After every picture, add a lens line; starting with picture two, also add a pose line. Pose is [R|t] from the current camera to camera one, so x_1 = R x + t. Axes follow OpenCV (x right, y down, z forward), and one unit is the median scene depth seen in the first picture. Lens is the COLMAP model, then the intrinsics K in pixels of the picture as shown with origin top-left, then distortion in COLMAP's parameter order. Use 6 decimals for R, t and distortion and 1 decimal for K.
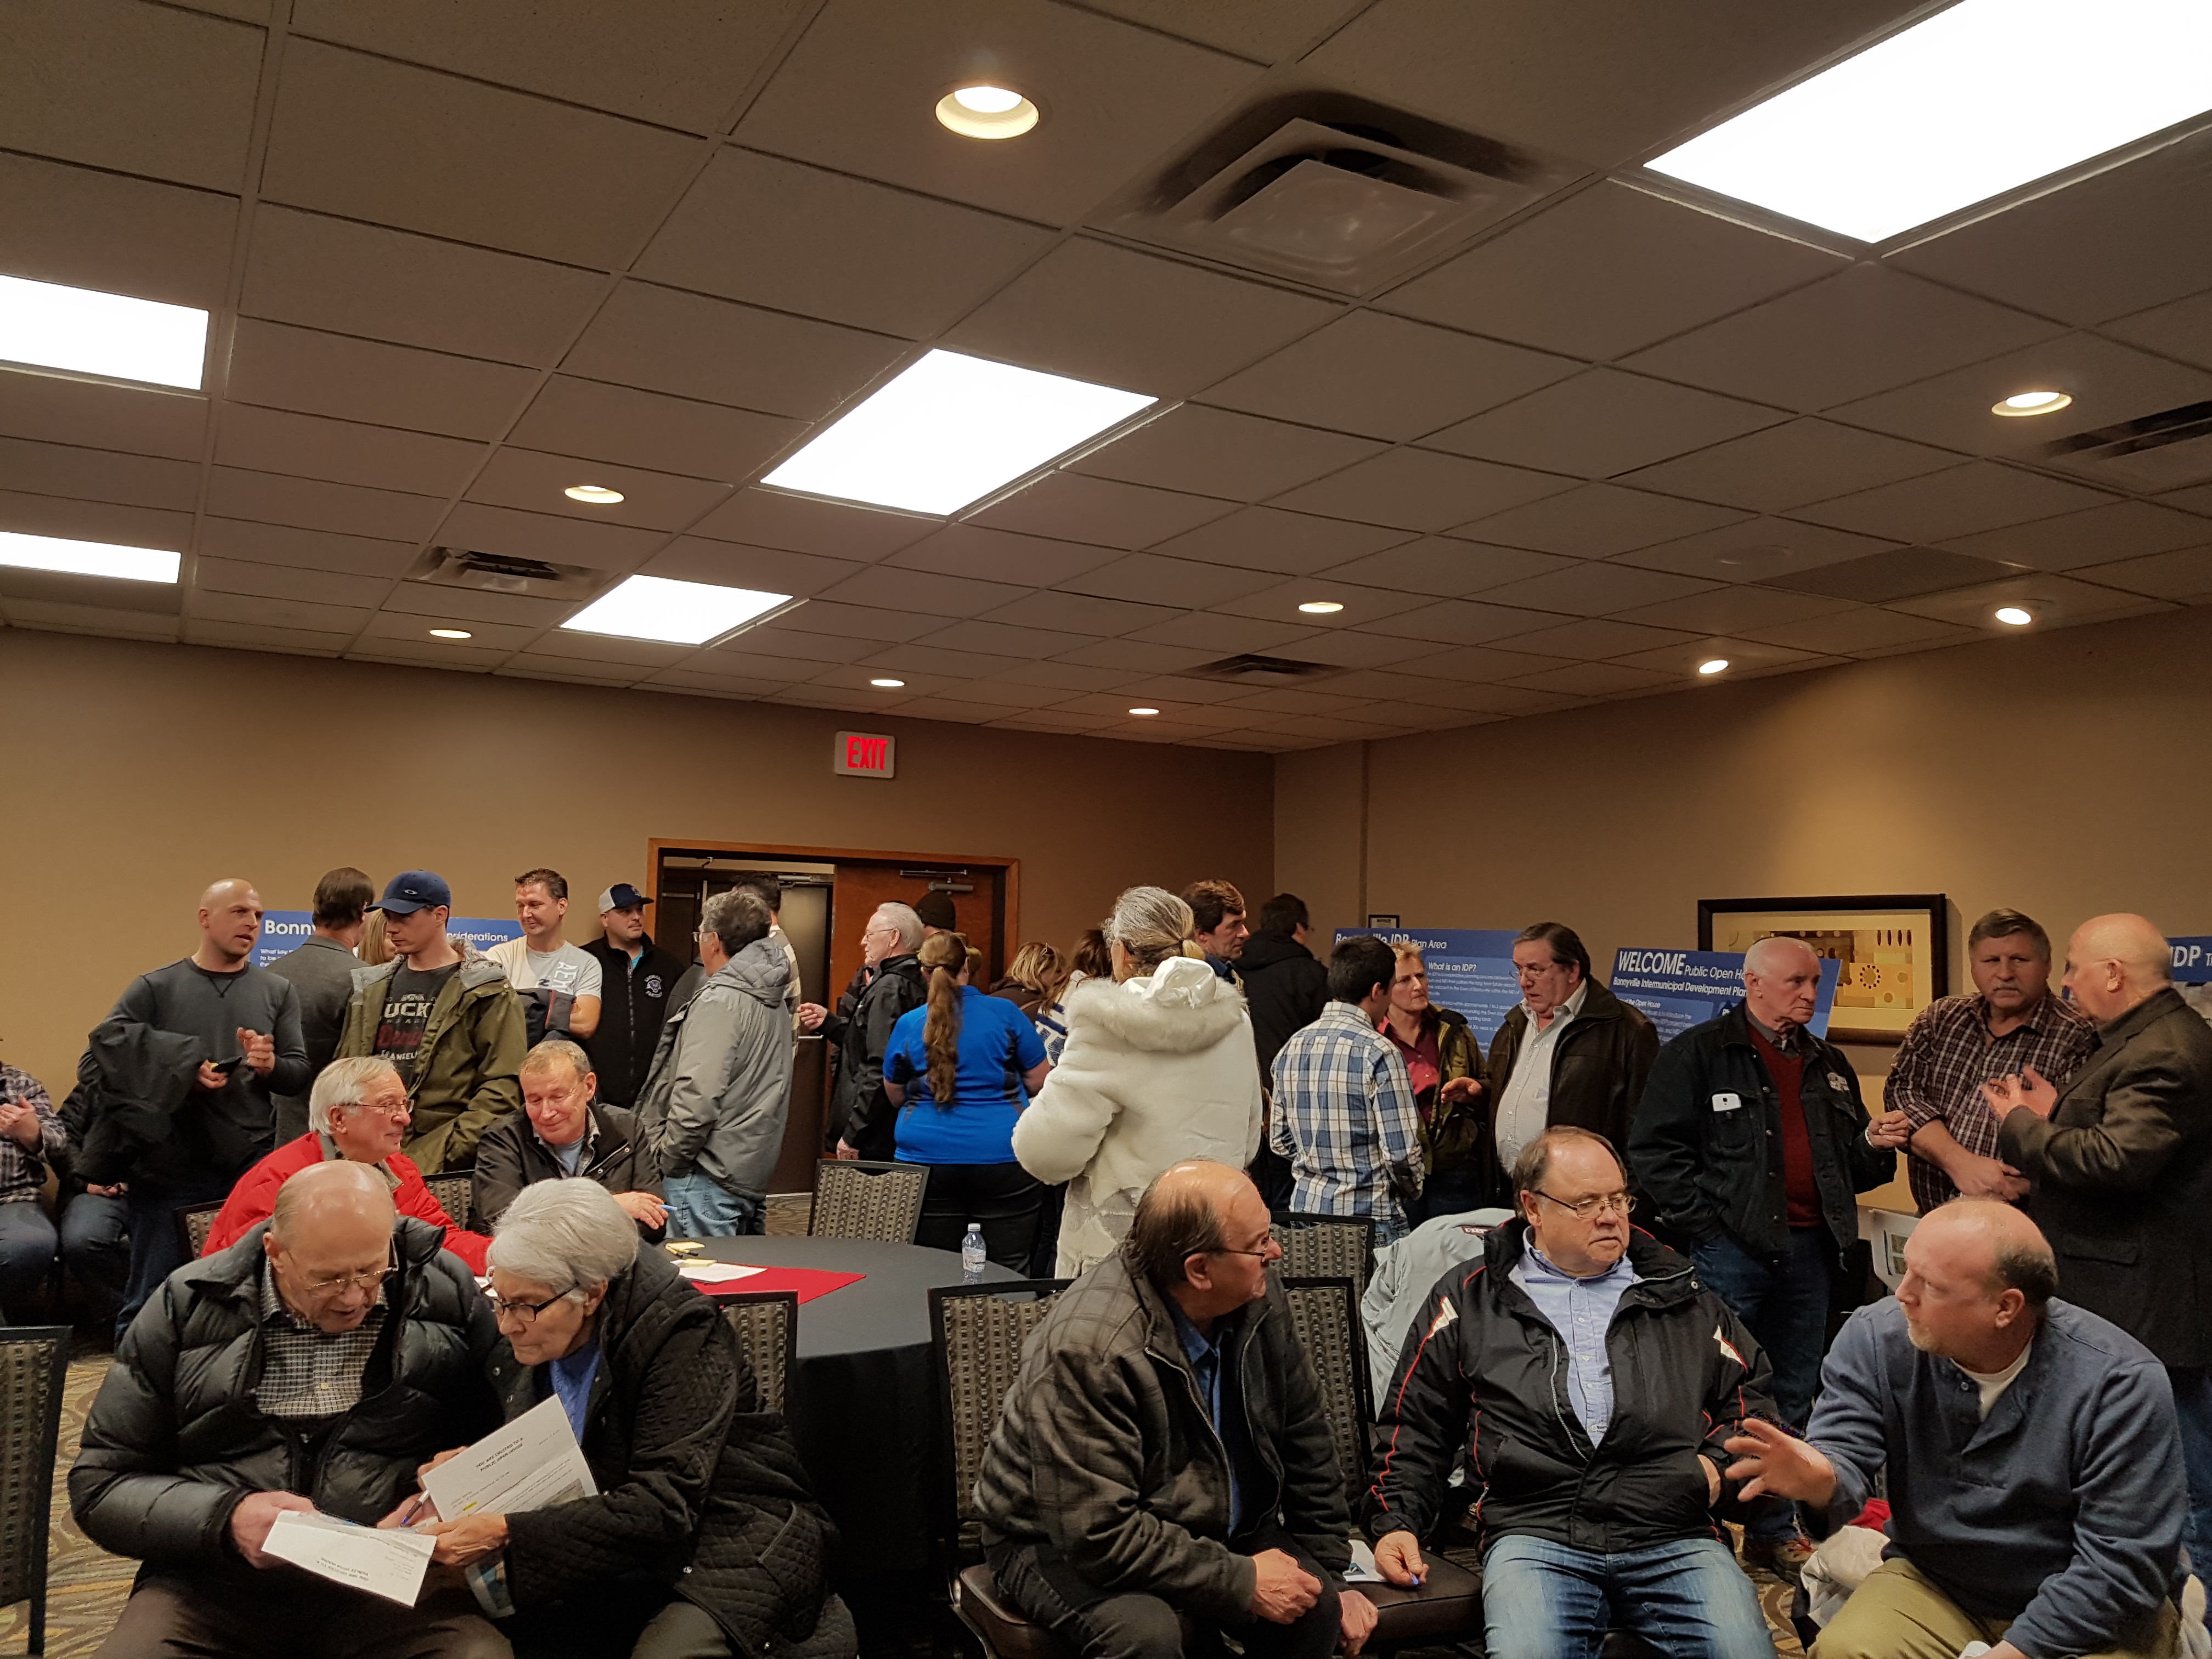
lens RADIAL K [[1662.0, 0, 1101.0], [0, 1662.0, 781.2], [0, 0, 1]] dist [-0.001799, 0.172903]
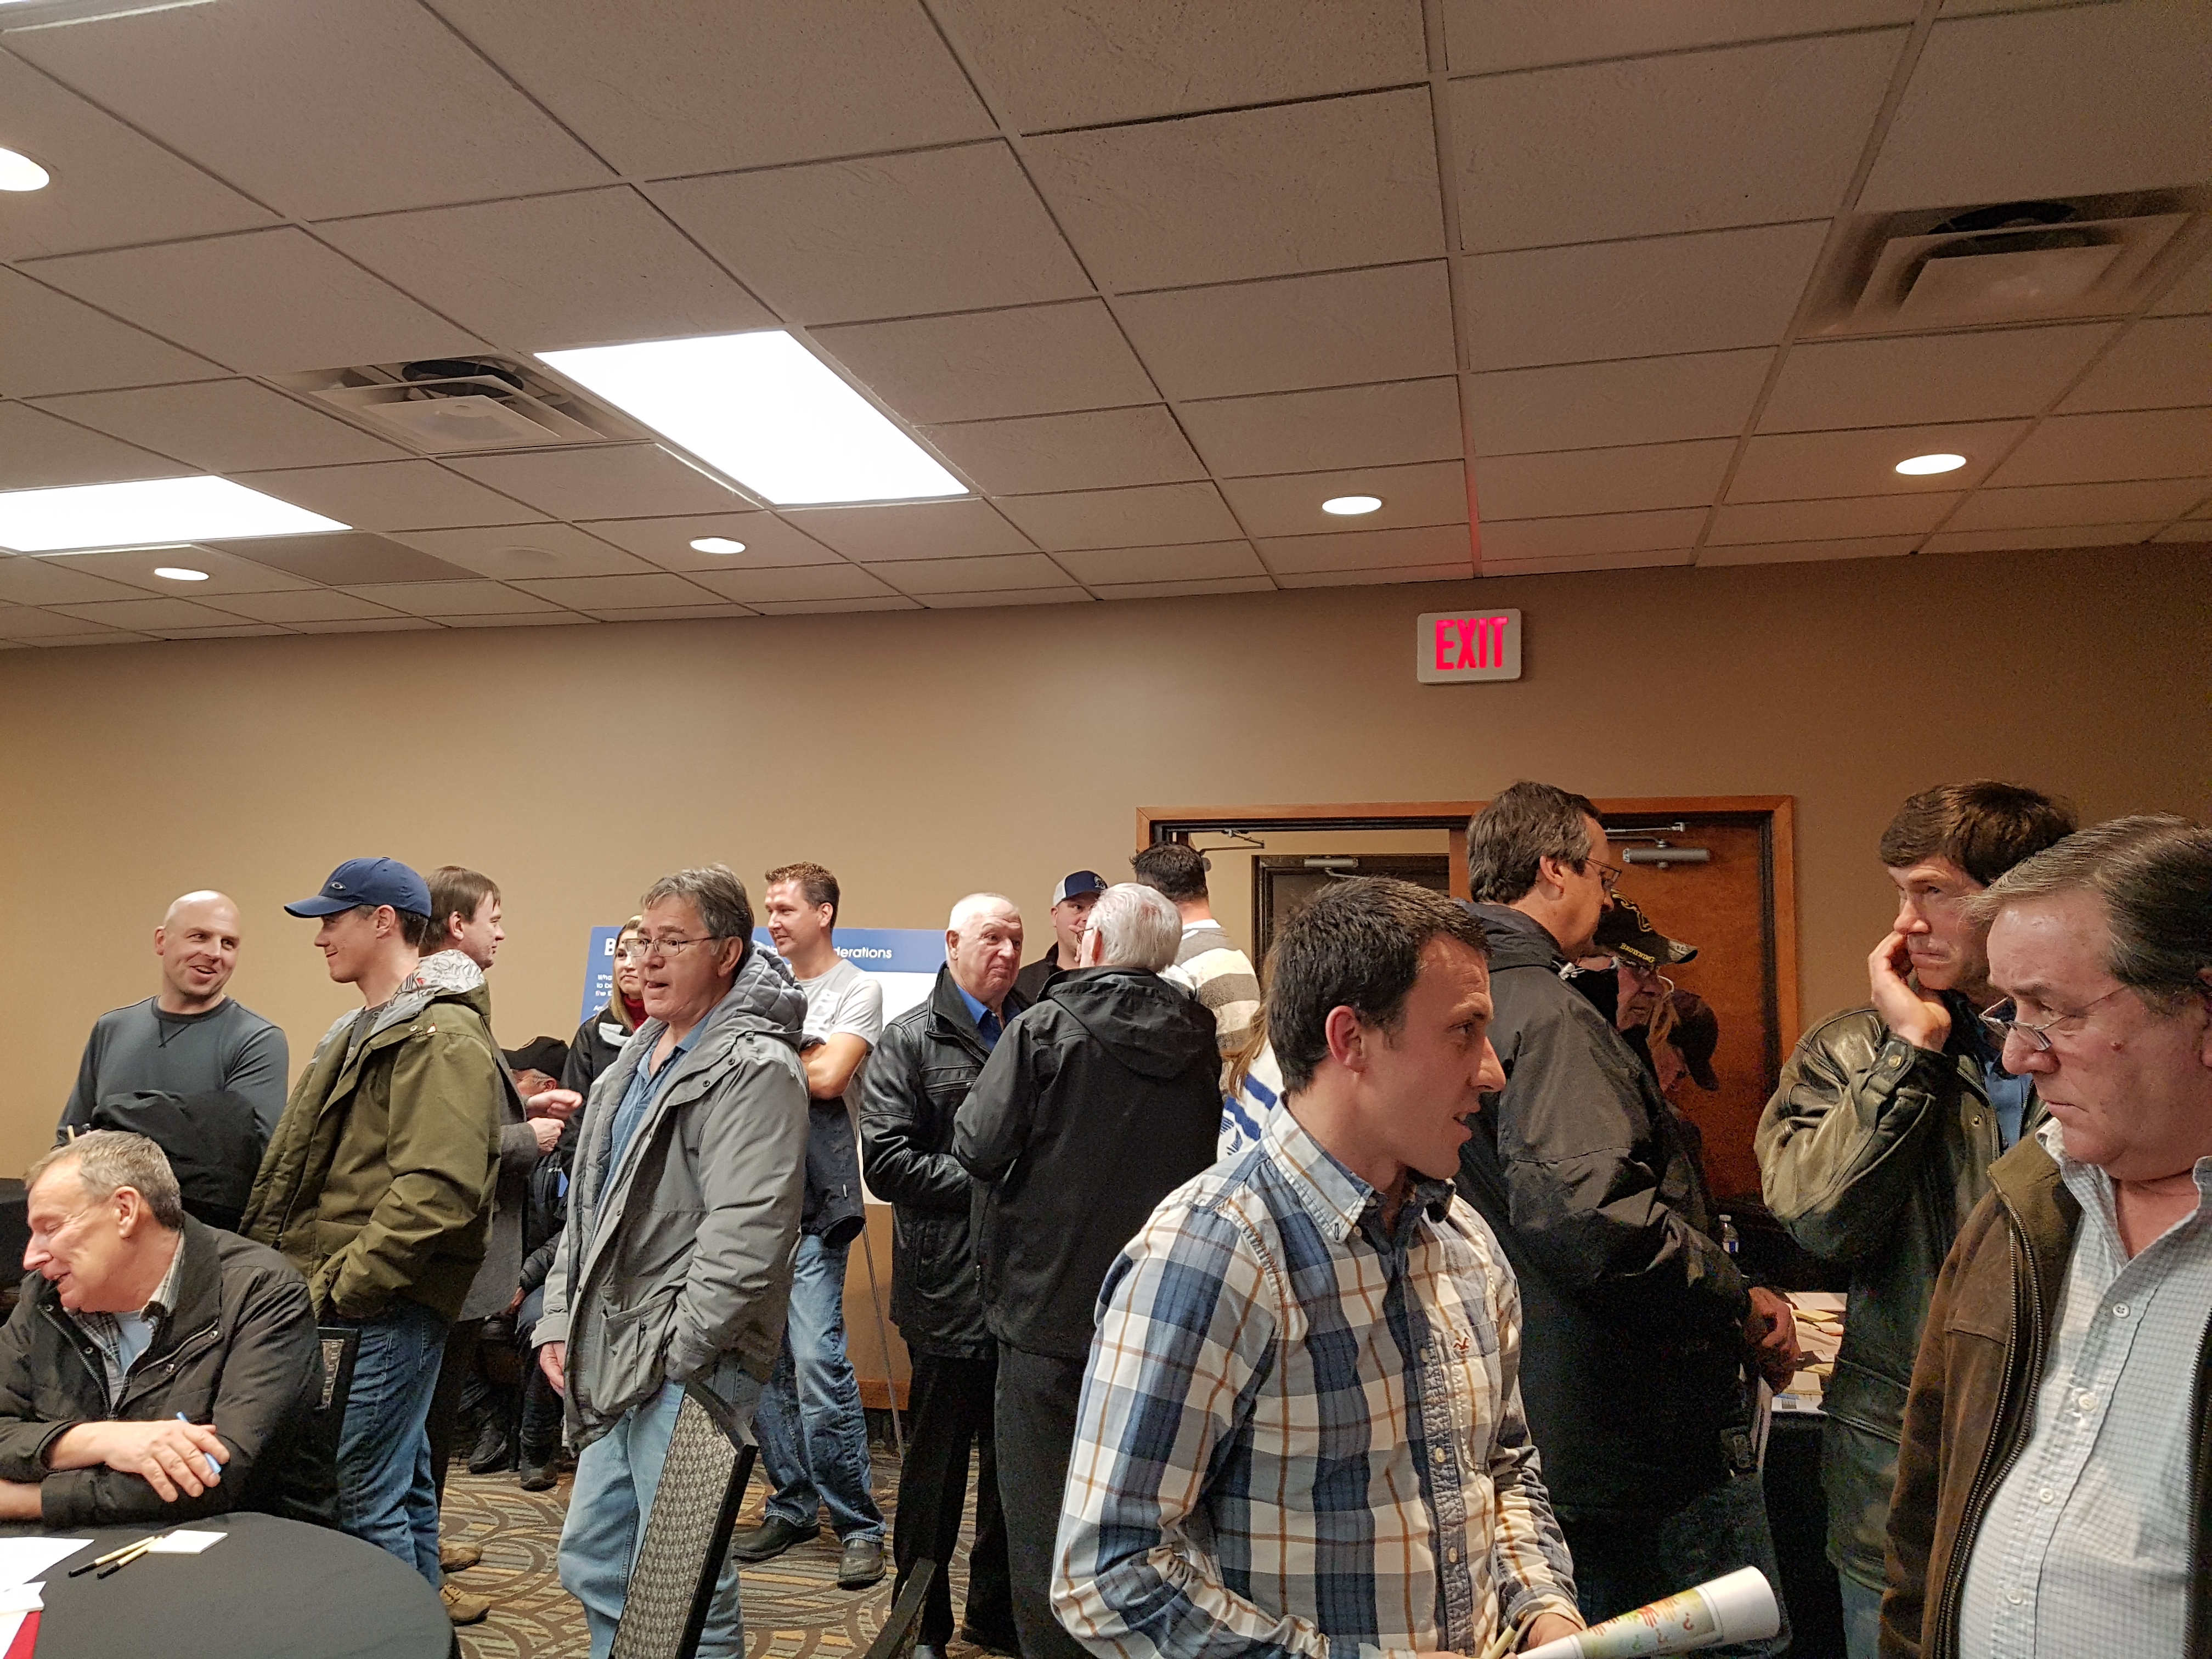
lens RADIAL K [[1757.3, 0, 1106.0], [0, 1757.3, 829.5], [0, 0, 1]] dist [0.005642, 0.005187]
pose [[0.736024, -0.072275, -0.673086, 0.274313], [0.088071, 0.996057, -0.010649, 0.066768], [0.671202, -0.051441, 0.739488, 0.613543]]
